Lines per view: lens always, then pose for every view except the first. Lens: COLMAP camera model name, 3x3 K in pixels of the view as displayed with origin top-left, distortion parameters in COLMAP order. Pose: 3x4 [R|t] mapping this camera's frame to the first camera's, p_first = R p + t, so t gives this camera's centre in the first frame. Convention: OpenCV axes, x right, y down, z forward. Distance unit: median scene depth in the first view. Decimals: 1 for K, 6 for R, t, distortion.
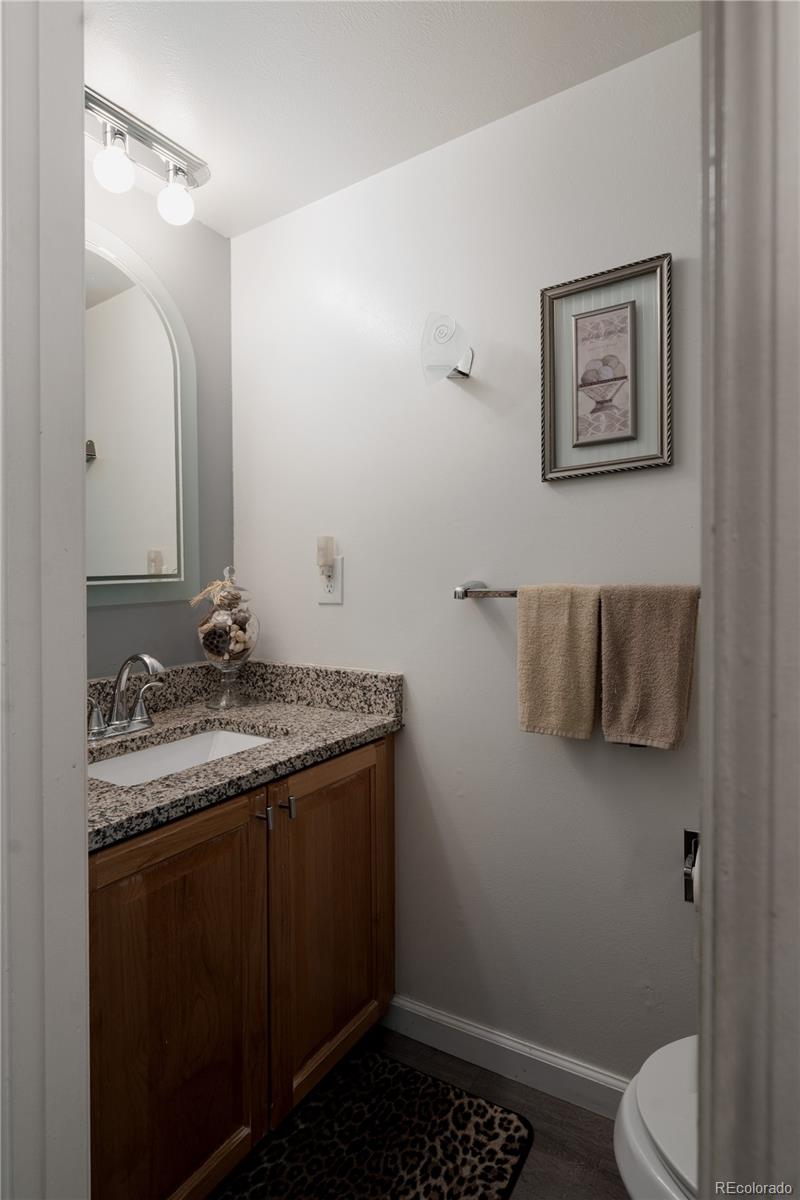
lens RADIAL K [[550.9, 0, 400.0], [0, 550.9, 600.0], [0, 0, 1]] dist [-0.002177, 0.000206]
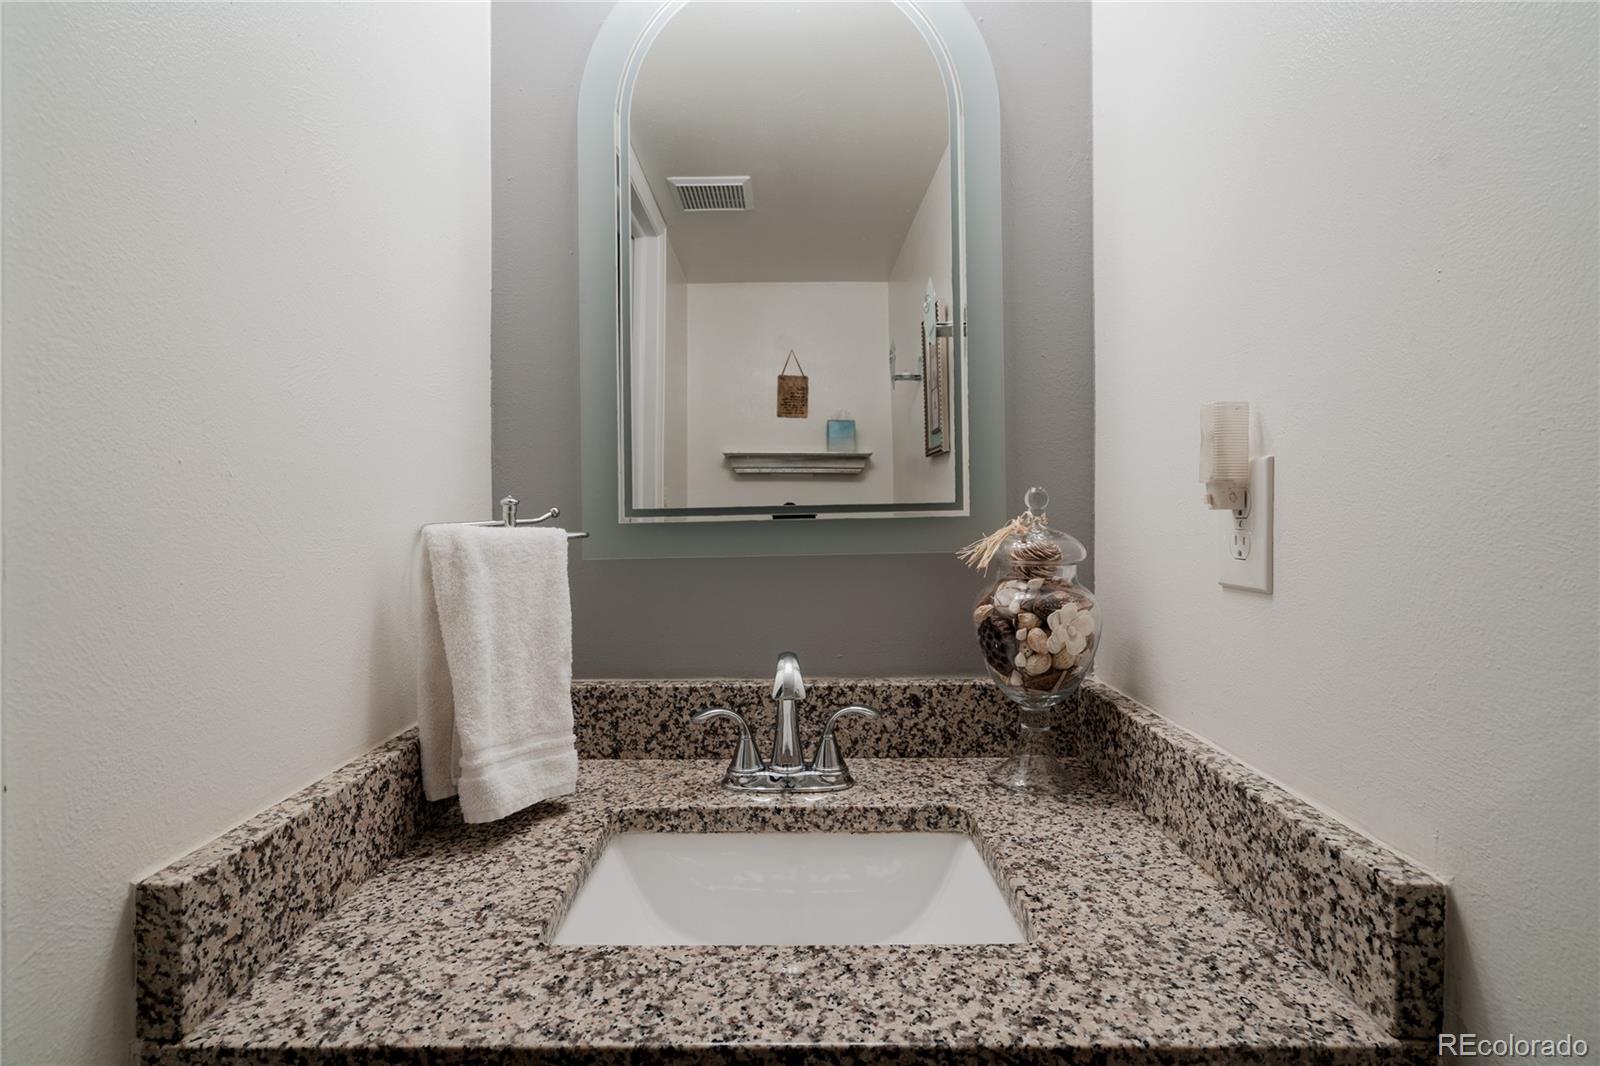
lens RADIAL K [[764.8, 0, 802.1], [0, 764.8, 500.4], [0, 0, 1]] dist [-0.009266, 0.005271]
pose [[0.573961, 0.004641, -0.818870, 0.122538], [-0.041841, 0.998844, -0.023666, -0.028688], [0.817813, 0.047846, 0.573491, 0.502802]]
